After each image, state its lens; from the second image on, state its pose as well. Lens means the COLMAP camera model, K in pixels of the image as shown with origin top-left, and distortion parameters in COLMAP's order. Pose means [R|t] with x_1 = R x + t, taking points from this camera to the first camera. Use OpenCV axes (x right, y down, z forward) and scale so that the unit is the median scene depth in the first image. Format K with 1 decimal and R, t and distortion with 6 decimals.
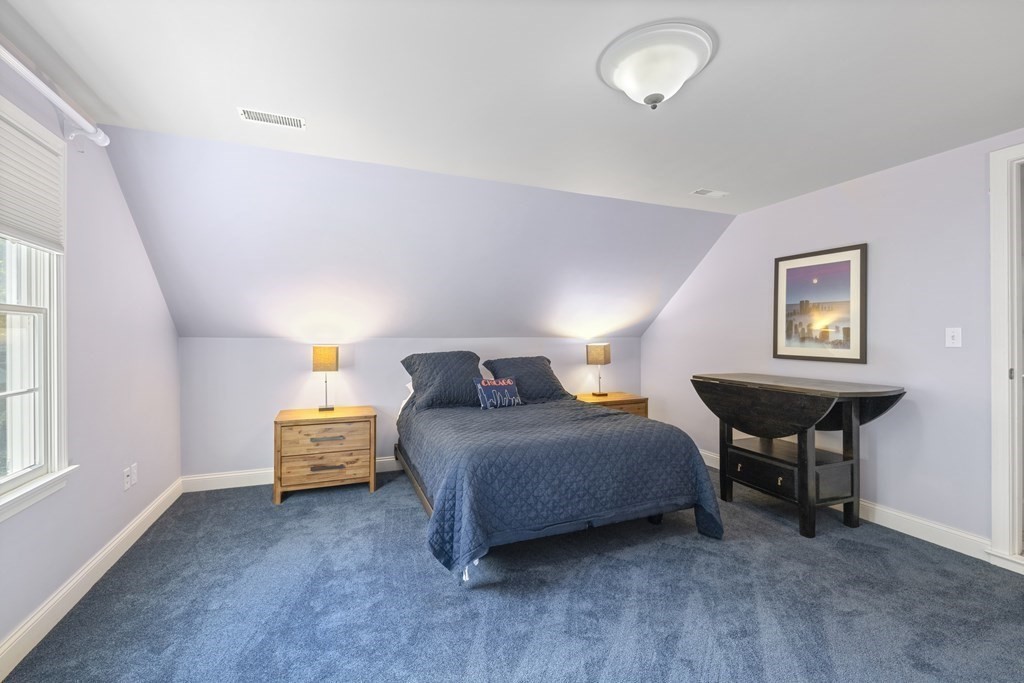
lens RADIAL K [[434.1, 0, 507.5], [0, 434.1, 336.3], [0, 0, 1]] dist [0.000932, 0.000113]
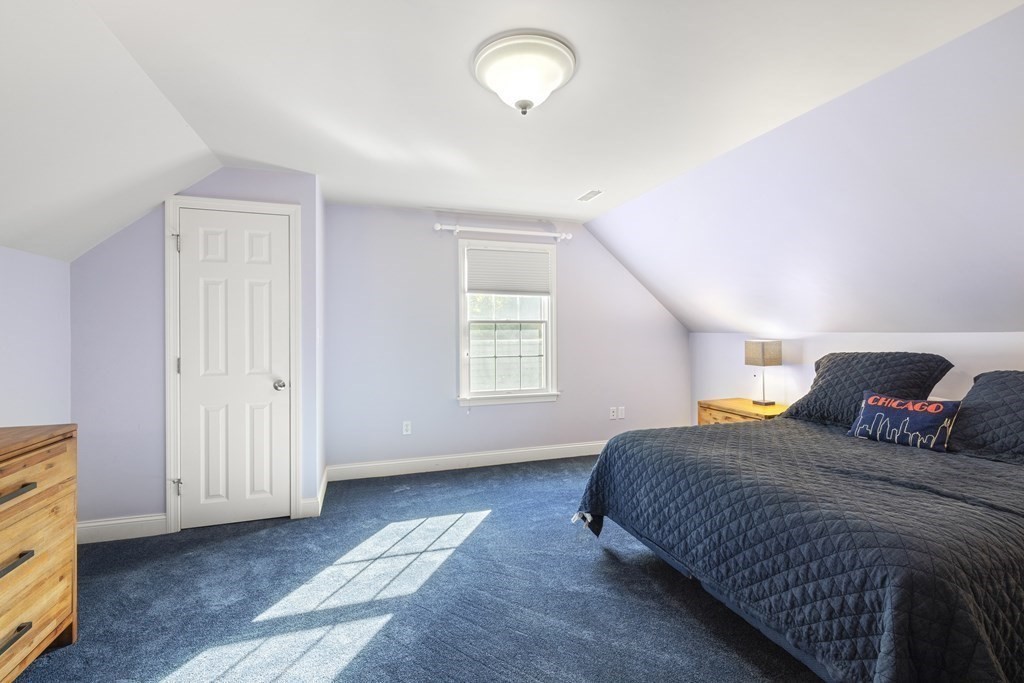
lens RADIAL K [[434.1, 0, 505.9], [0, 434.1, 340.9], [0, 0, 1]] dist [0.000932, 0.000113]
pose [[-0.078067, 0.016276, -0.996815, 0.987171], [0.007675, 0.999847, 0.015724, 0.003499], [0.996919, -0.006423, -0.078180, 0.749100]]
